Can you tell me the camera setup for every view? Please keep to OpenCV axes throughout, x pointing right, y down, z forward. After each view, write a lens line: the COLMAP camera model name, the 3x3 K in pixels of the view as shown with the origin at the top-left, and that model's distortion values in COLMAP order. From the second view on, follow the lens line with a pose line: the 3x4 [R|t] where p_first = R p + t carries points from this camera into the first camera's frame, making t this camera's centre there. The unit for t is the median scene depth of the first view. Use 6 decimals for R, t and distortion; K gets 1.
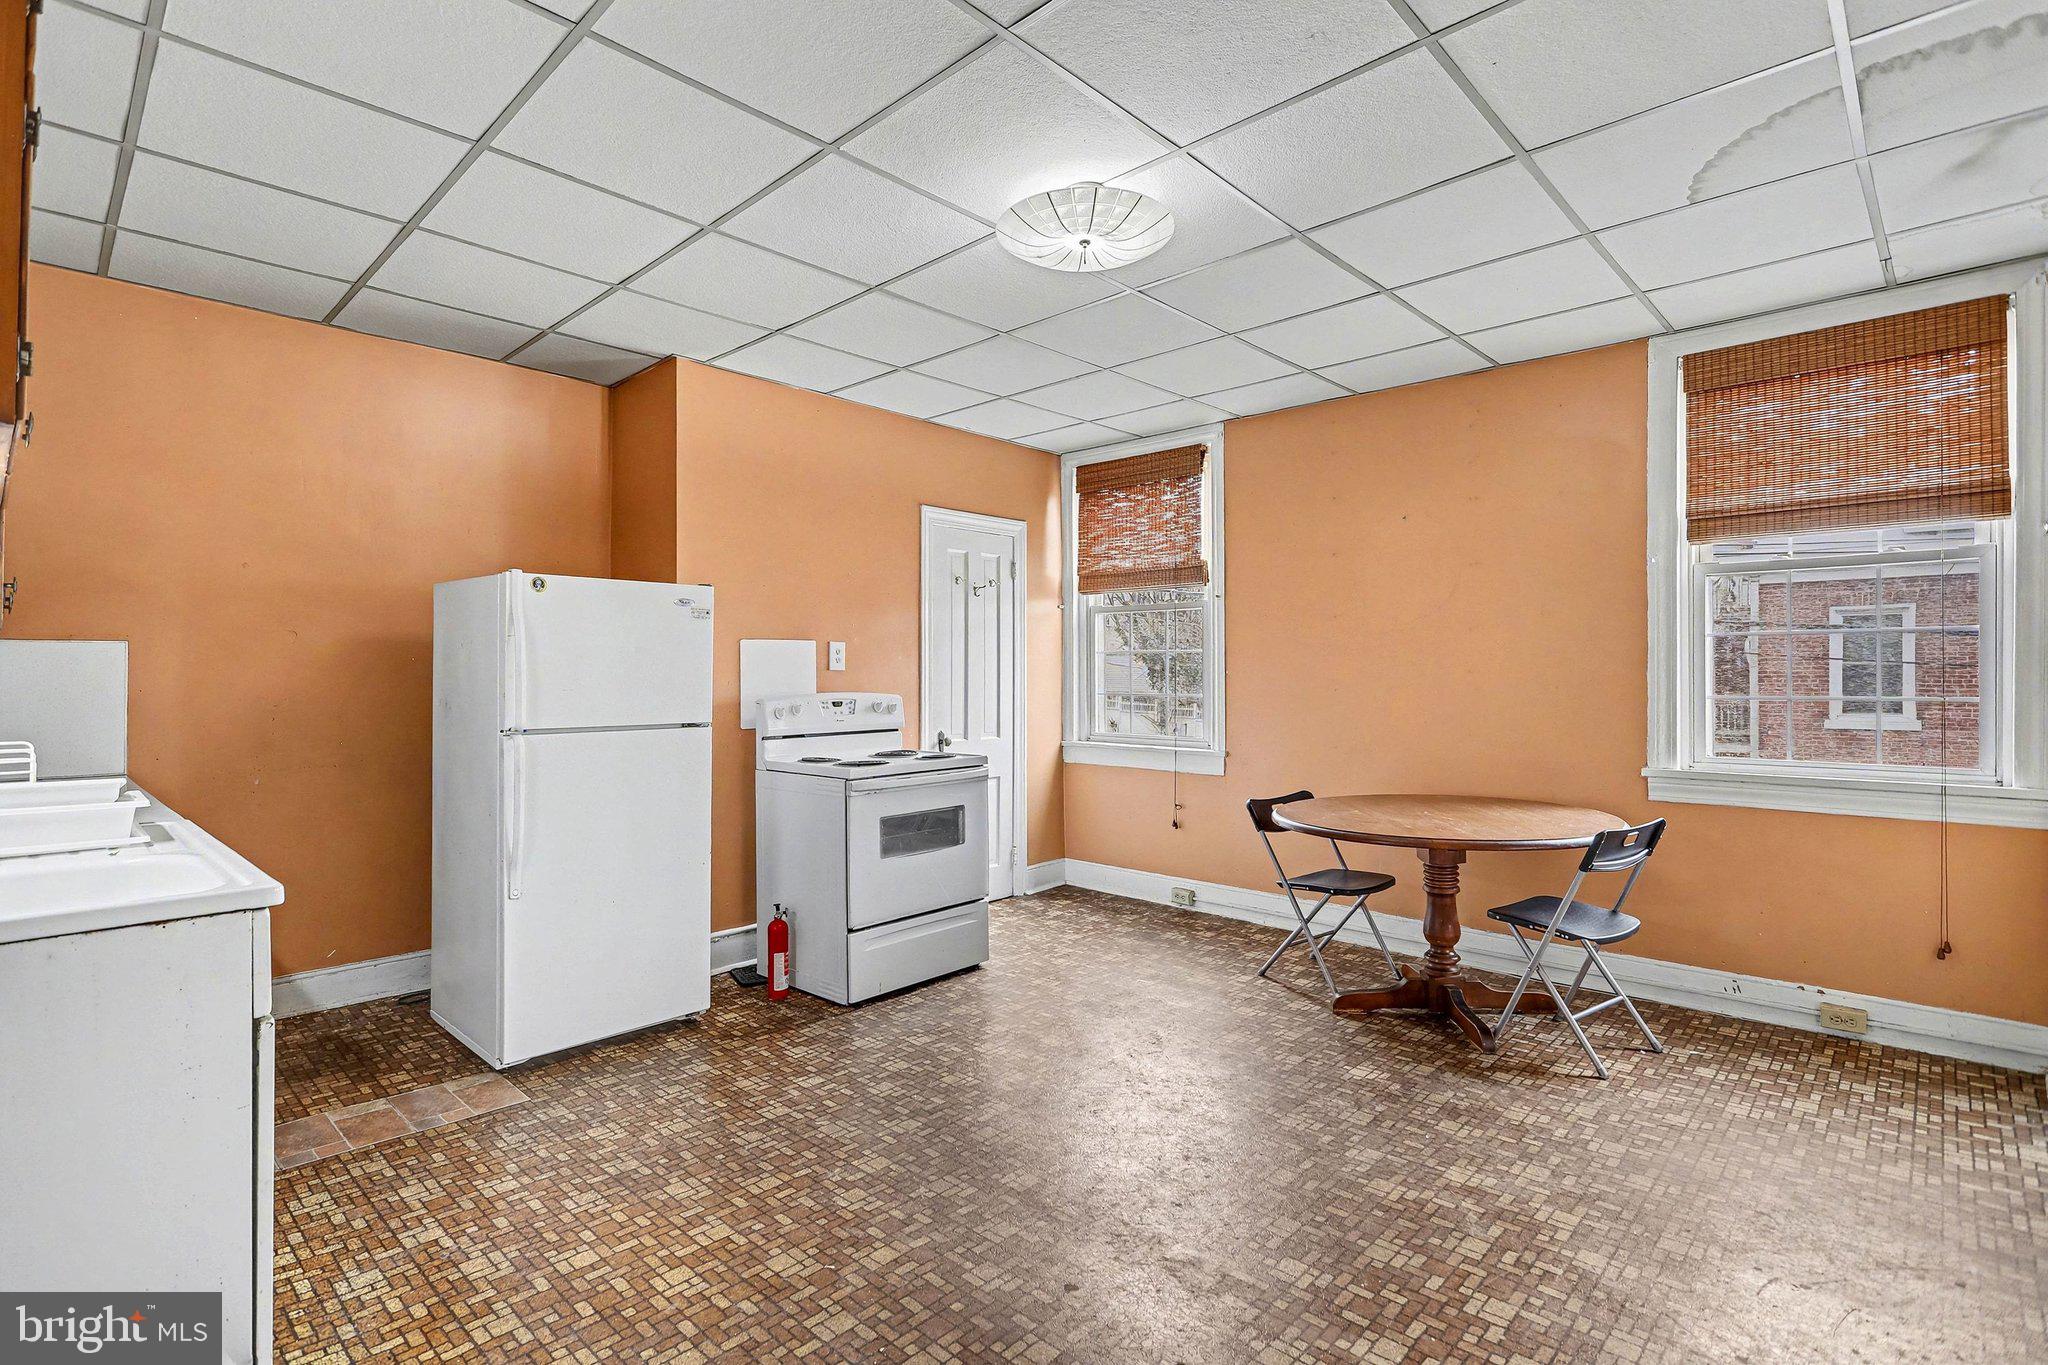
lens RADIAL K [[979.4, 0, 1012.7], [0, 979.4, 673.9], [0, 0, 1]] dist [-0.003317, 0.000200]
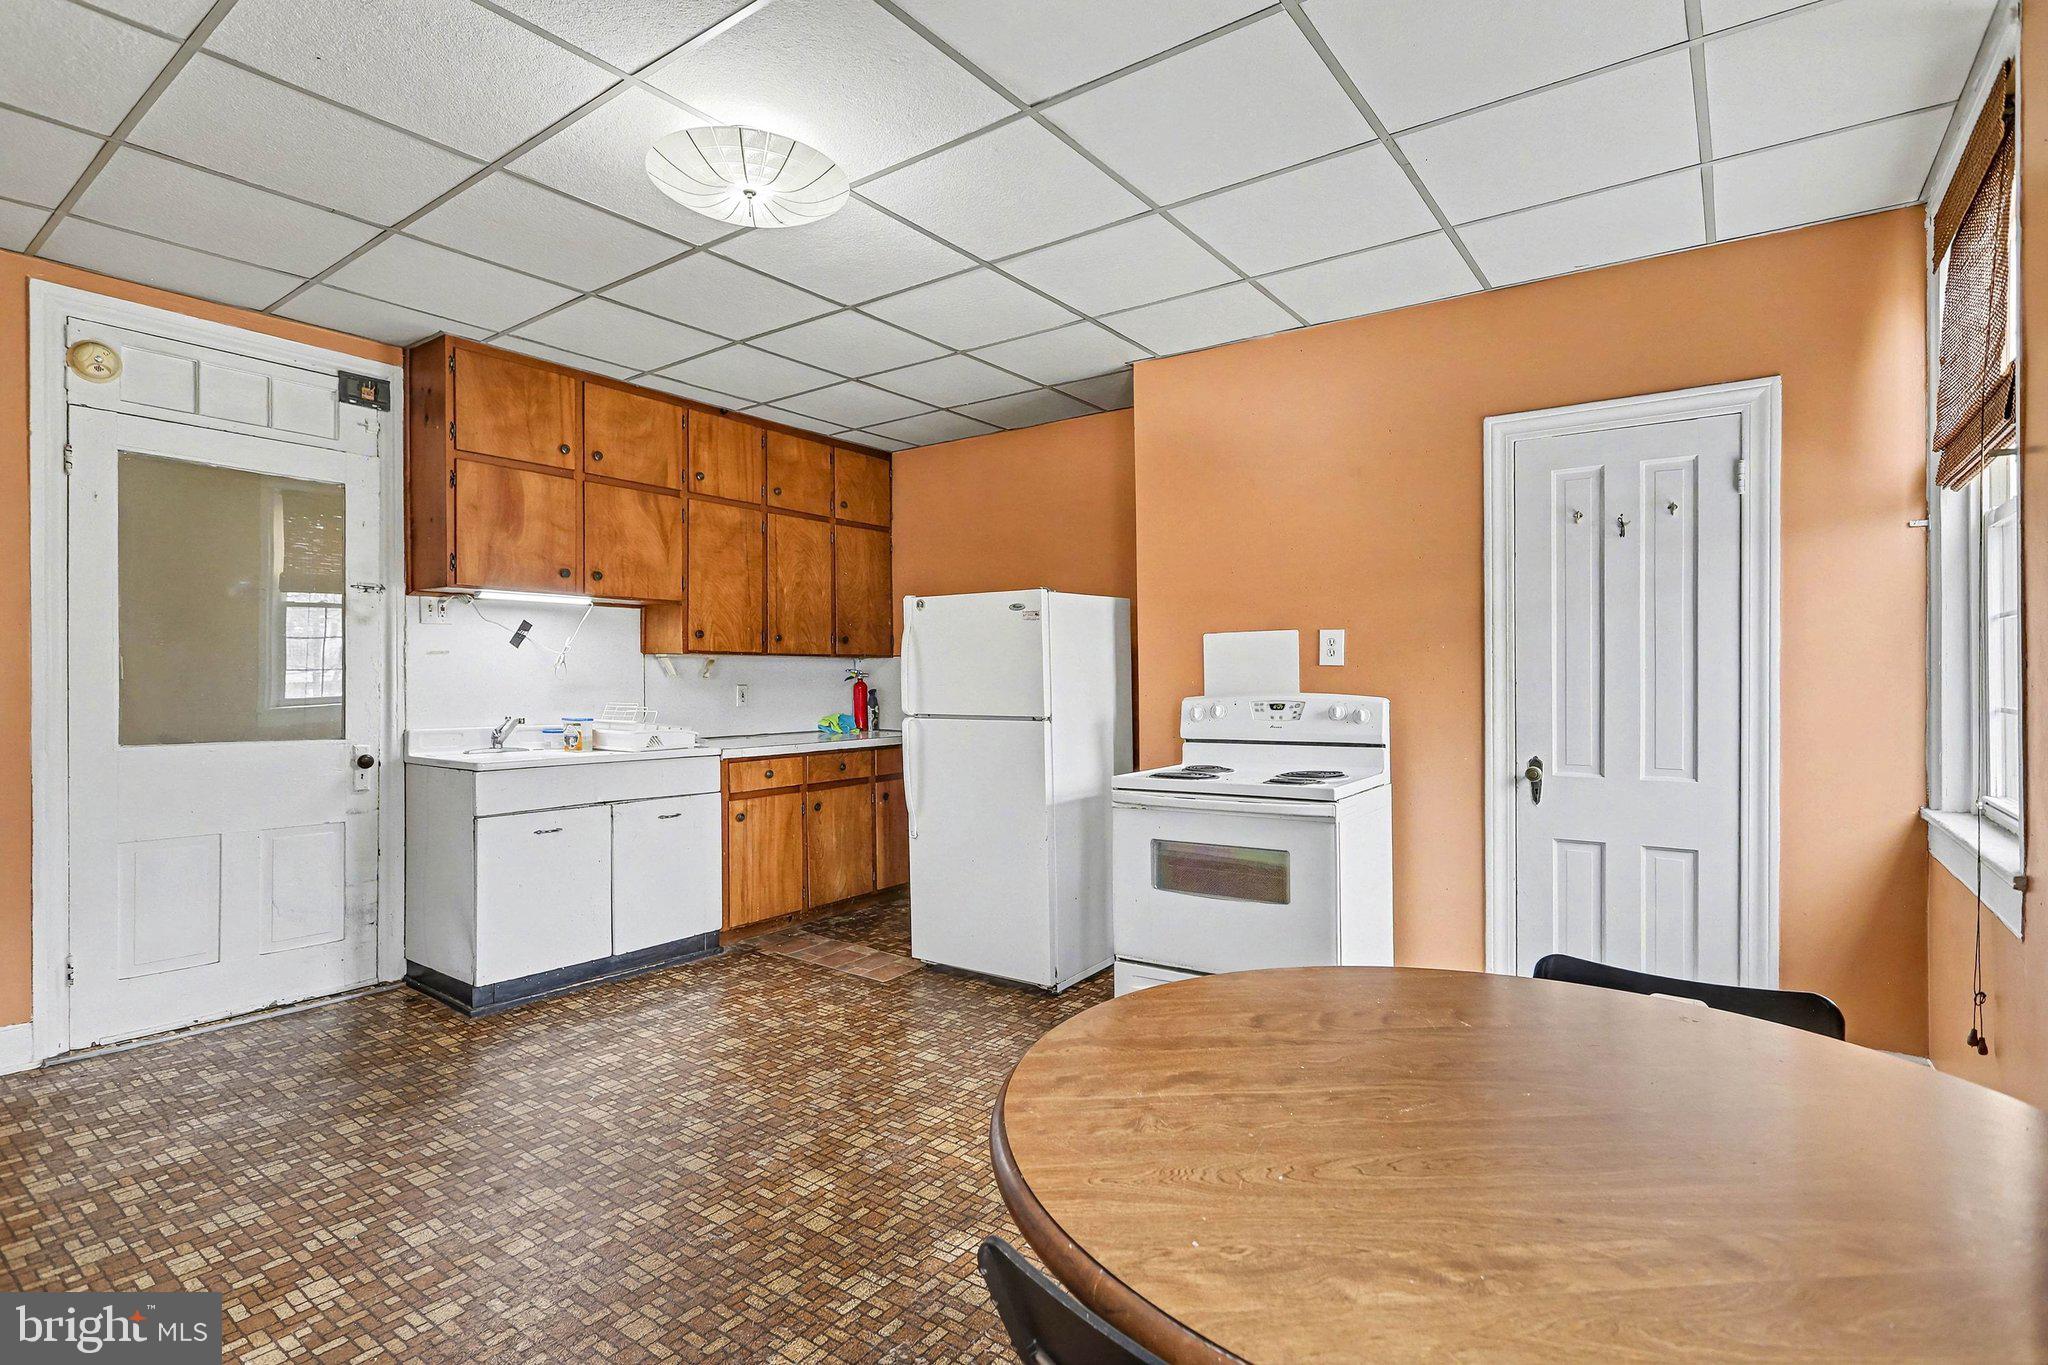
lens RADIAL K [[979.4, 0, 1012.7], [0, 979.4, 673.9], [0, 0, 1]] dist [-0.003317, 0.000200]
pose [[0.135320, -0.005355, -0.990787, 0.511203], [0.002782, 0.999984, -0.005025, 0.005764], [0.990798, -0.002076, 0.135333, 0.566883]]
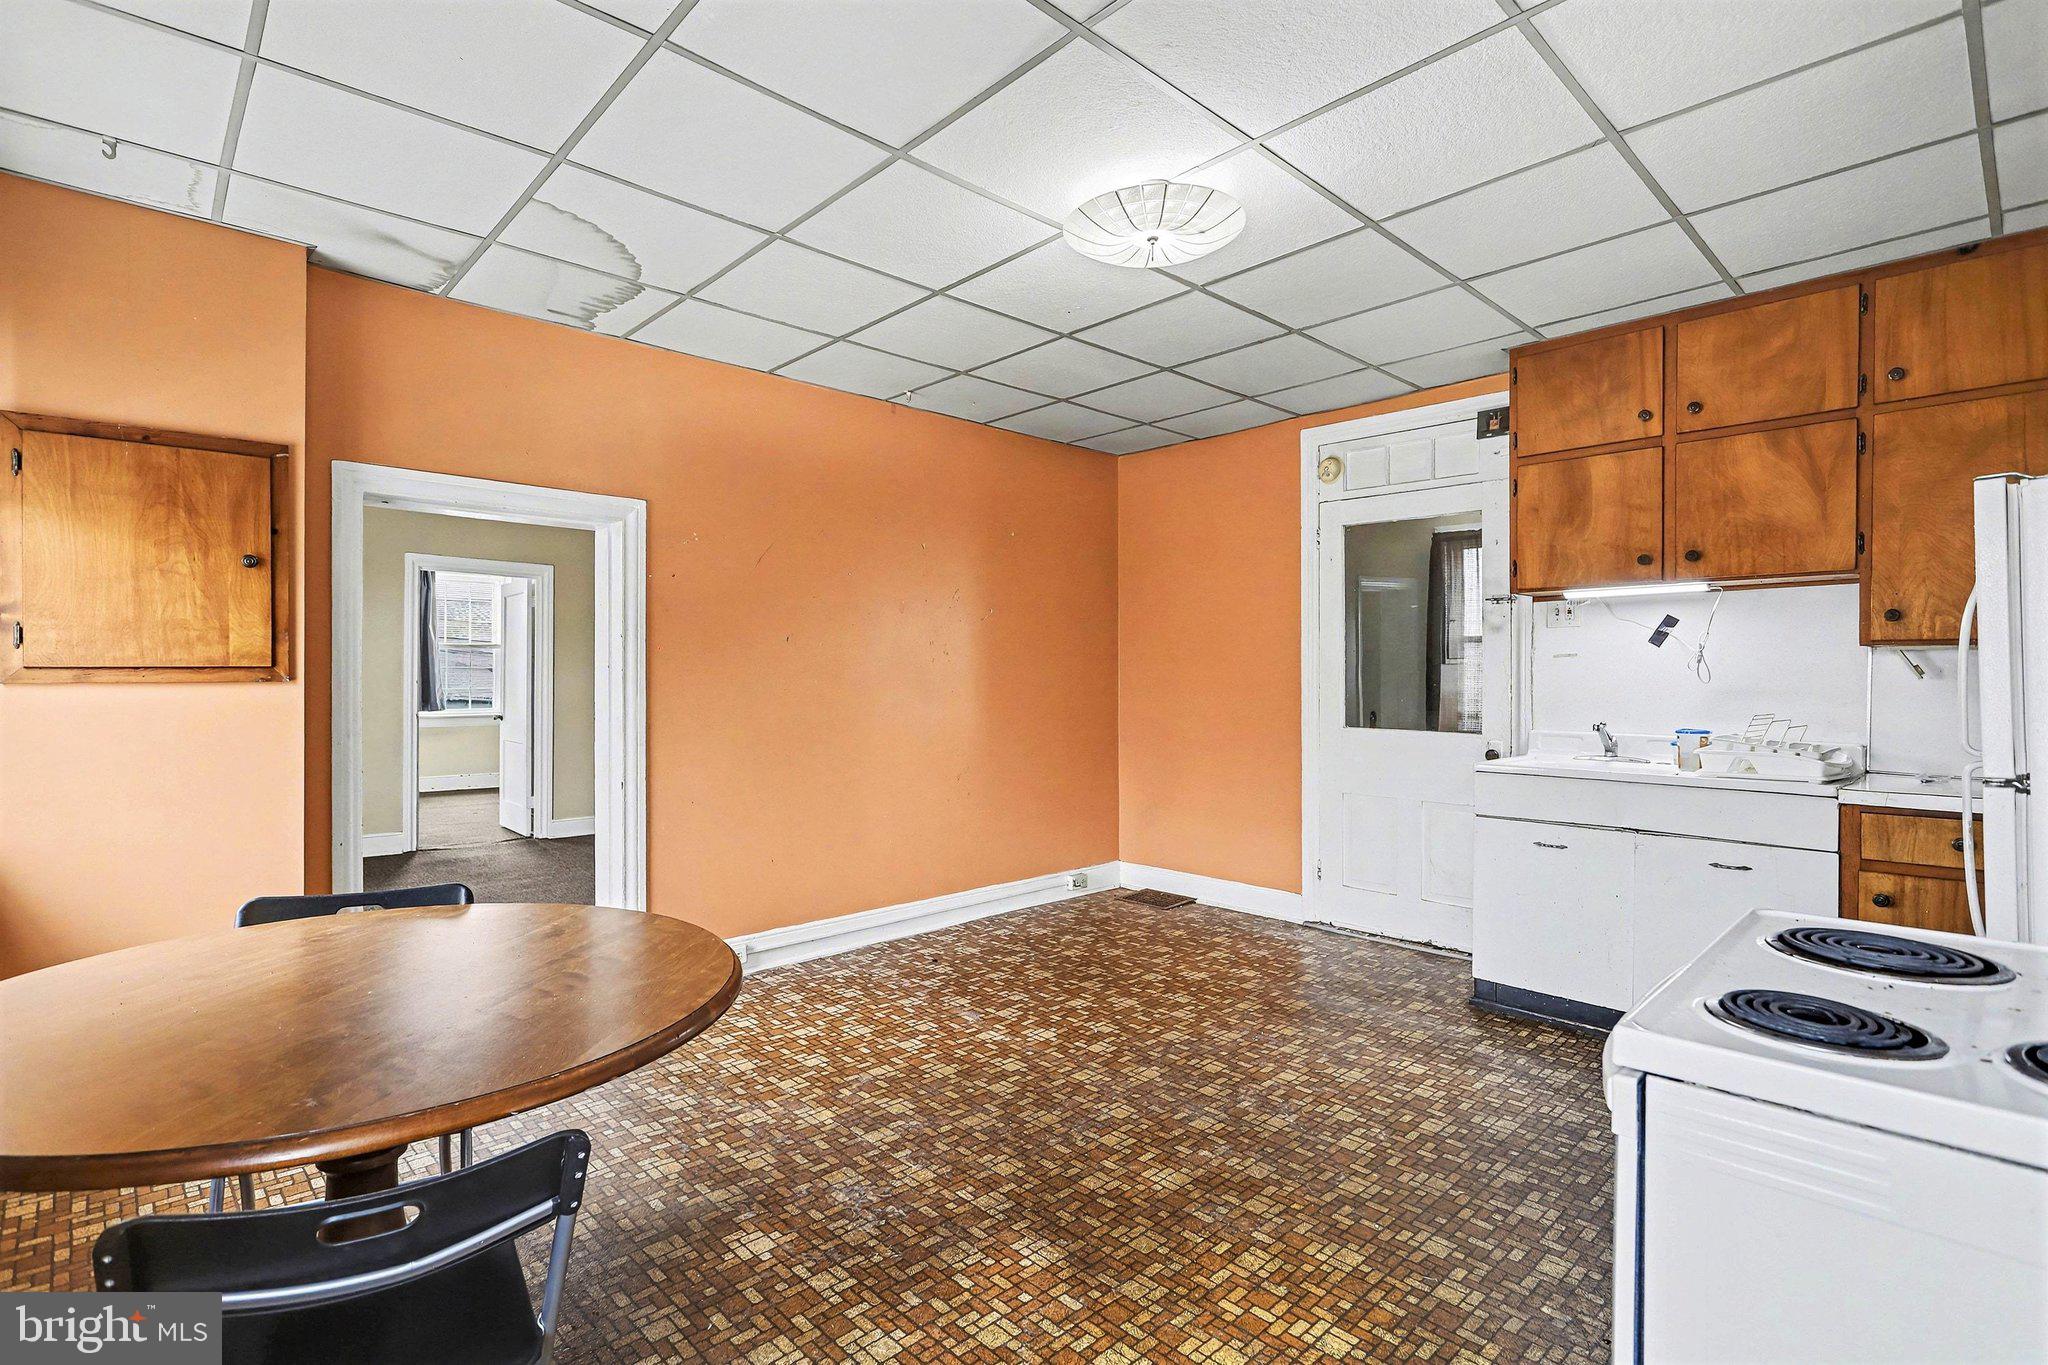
lens RADIAL K [[987.0, 0, 1024.0], [0, 987.0, 682.5], [0, 0, 1]] dist [-0.003567, -0.000317]
pose [[-0.999230, -0.000011, 0.039232, 0.083139], [0.000075, 0.999998, 0.002184, 0.003371], [-0.039232, 0.002185, -0.999228, 1.018504]]
